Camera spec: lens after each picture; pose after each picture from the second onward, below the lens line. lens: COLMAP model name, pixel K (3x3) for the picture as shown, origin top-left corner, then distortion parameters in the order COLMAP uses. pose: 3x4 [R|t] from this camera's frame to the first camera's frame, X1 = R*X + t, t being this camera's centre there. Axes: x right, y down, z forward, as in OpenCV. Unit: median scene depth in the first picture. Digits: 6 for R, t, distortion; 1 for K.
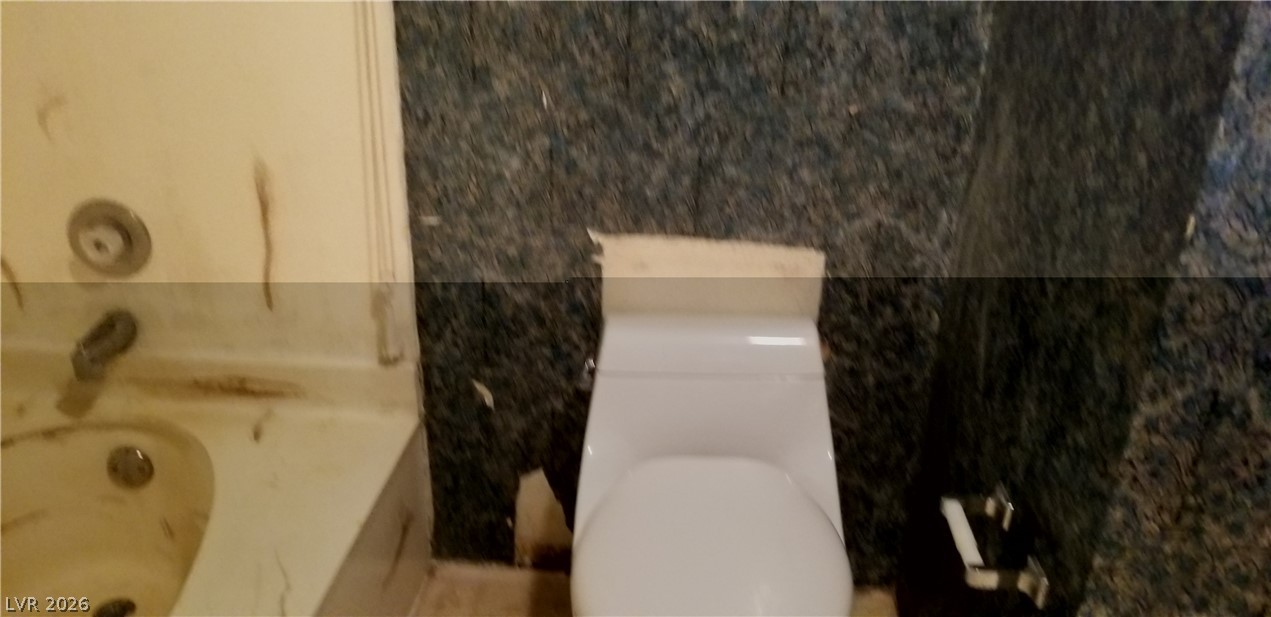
lens RADIAL K [[1006.4, 0, 636.3], [0, 1006.4, 328.1], [0, 0, 1]] dist [0.068388, -0.002066]
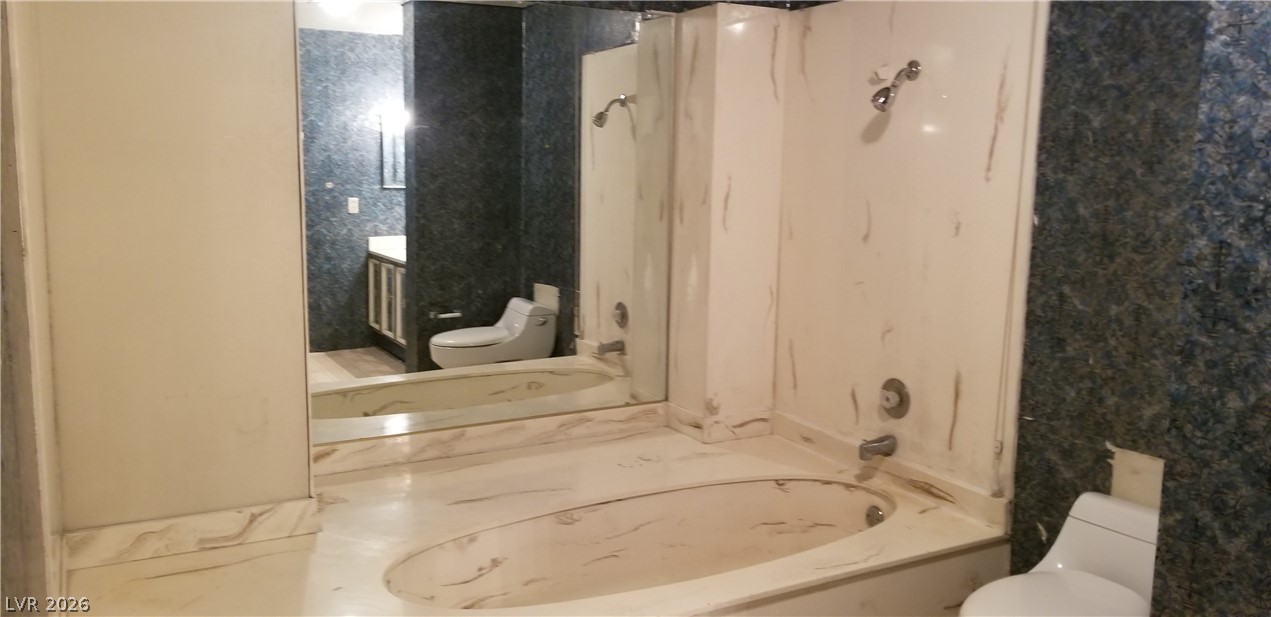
lens RADIAL K [[1006.4, 0, 636.3], [0, 1006.4, 328.1], [0, 0, 1]] dist [0.068388, -0.002066]
pose [[0.535616, 0.122200, -0.835573, 0.922599], [-0.364402, 0.926054, -0.098155, 0.177632], [0.761792, 0.357058, 0.540540, -0.564201]]
